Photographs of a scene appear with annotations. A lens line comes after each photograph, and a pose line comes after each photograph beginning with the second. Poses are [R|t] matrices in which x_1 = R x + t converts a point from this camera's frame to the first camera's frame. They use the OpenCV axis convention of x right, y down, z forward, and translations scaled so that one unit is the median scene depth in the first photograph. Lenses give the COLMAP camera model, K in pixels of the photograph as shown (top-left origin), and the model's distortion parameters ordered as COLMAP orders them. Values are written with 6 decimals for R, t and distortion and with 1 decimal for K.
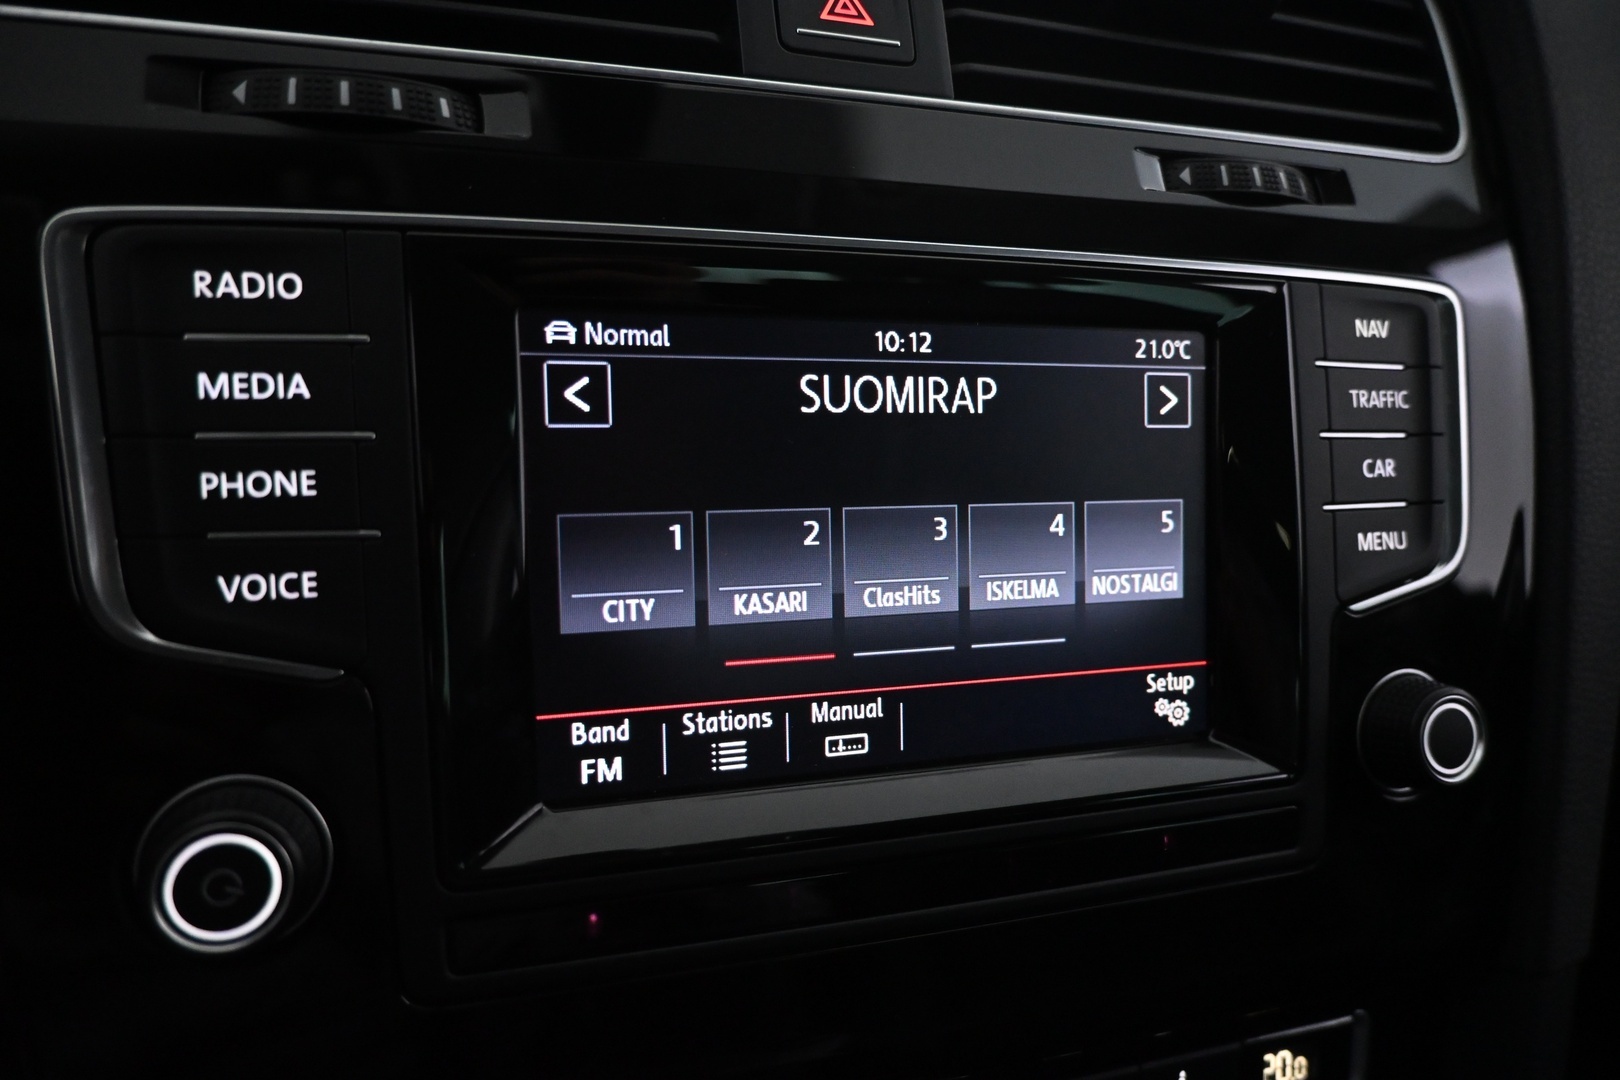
lens RADIAL K [[1115.3, 0, 819.3], [0, 1115.3, 545.3], [0, 0, 1]] dist [-0.008668, -0.000742]
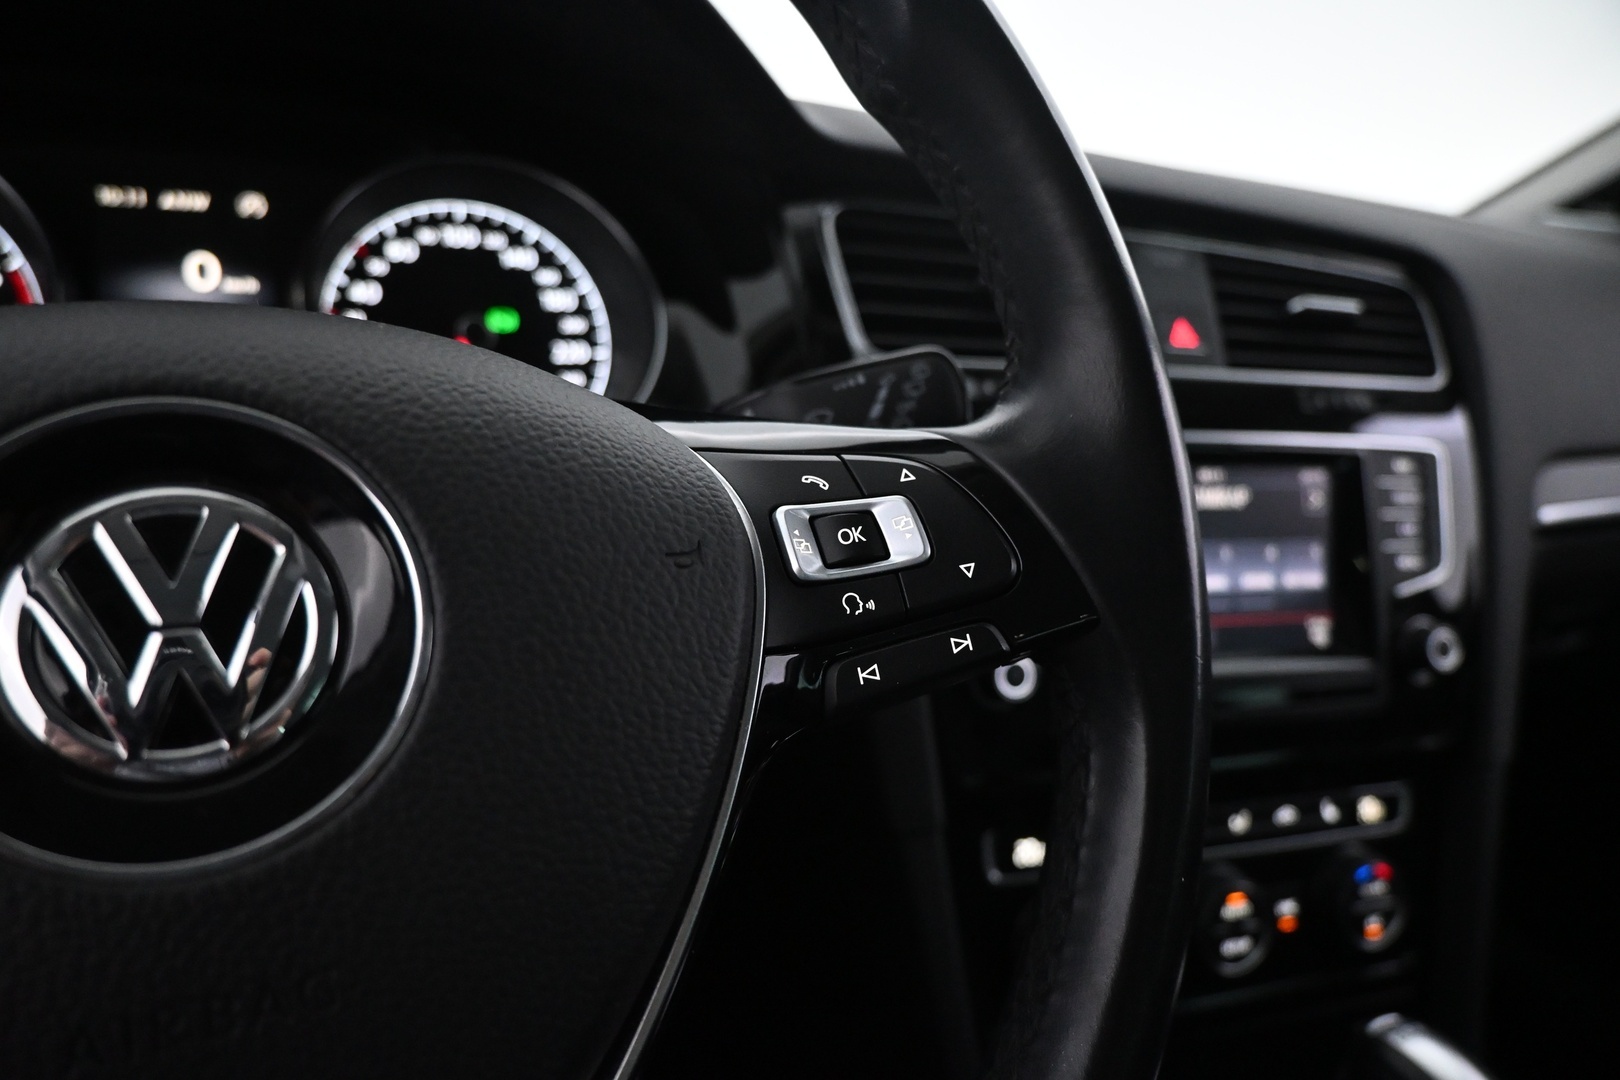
lens RADIAL K [[1115.3, 0, 820.2], [0, 1115.3, 552.2], [0, 0, 1]] dist [-0.008668, -0.000742]
pose [[0.999922, 0.001248, 0.012431, -0.794218], [-0.000650, 0.998847, -0.048001, 0.096134], [-0.012476, 0.047989, 0.998770, -1.369547]]
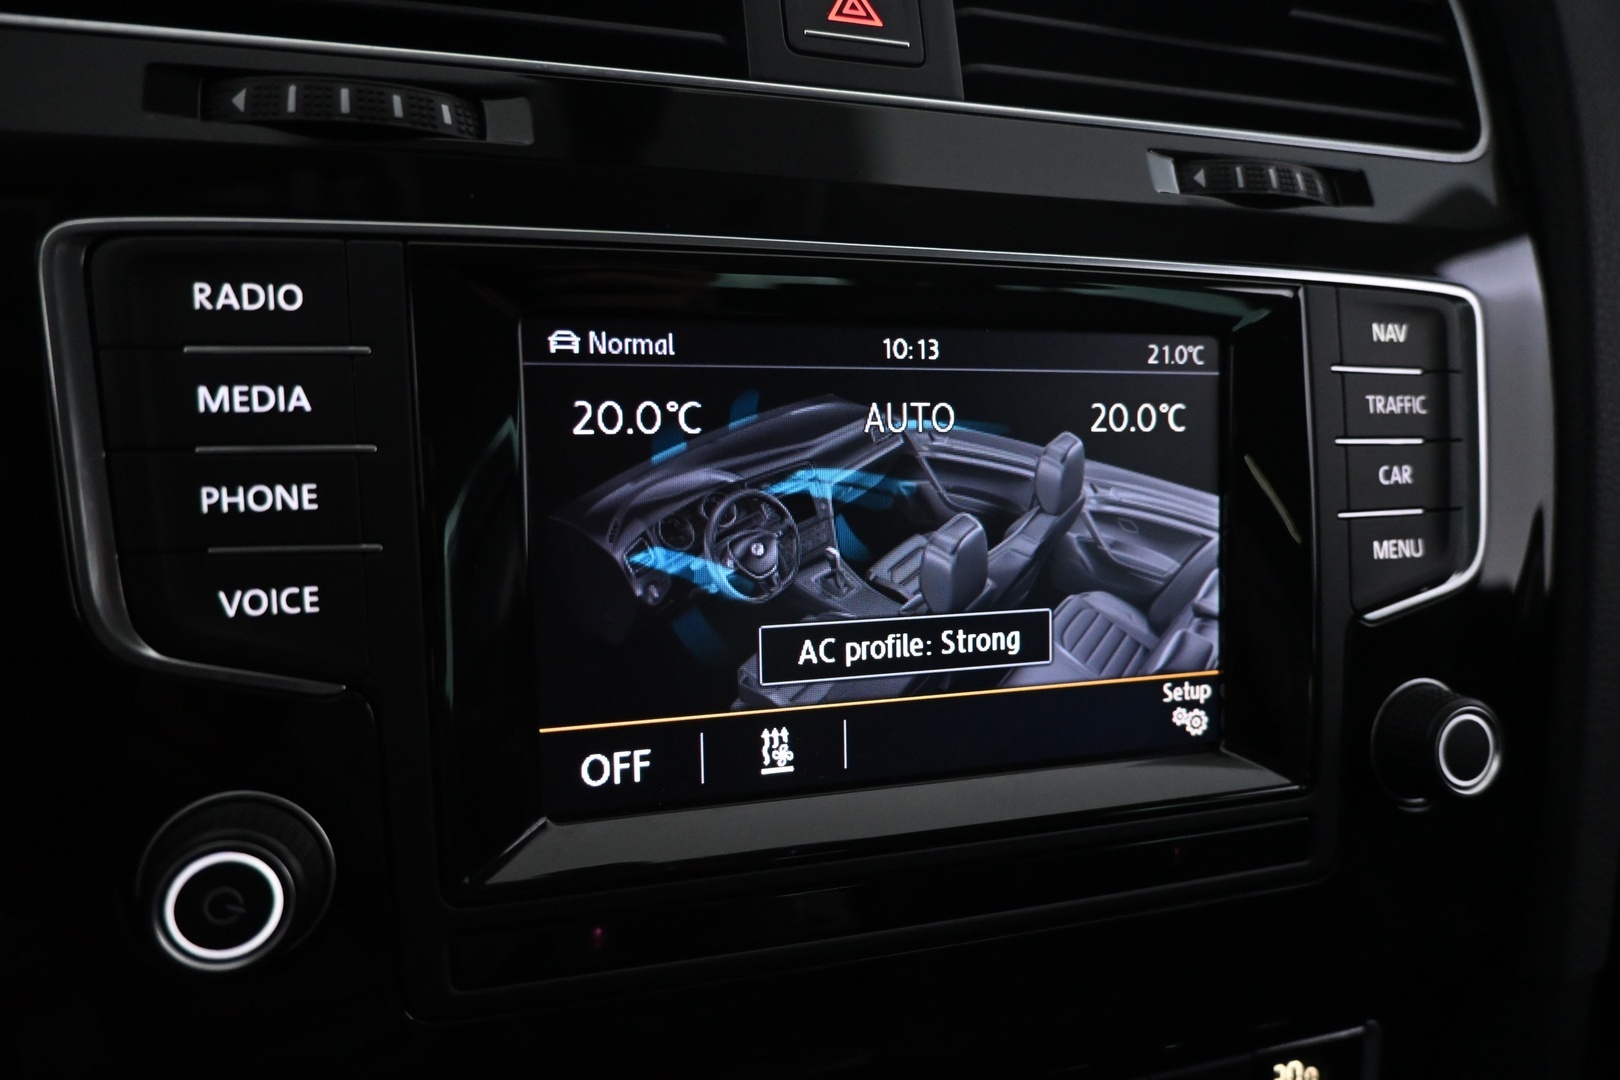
lens RADIAL K [[1115.3, 0, 818.3], [0, 1115.3, 546.2], [0, 0, 1]] dist [-0.008668, -0.000742]
pose [[0.999937, 0.001811, -0.011098, 0.003914], [-0.001674, 0.999923, 0.012317, -0.020111], [0.011119, -0.012297, 0.999863, 0.011020]]
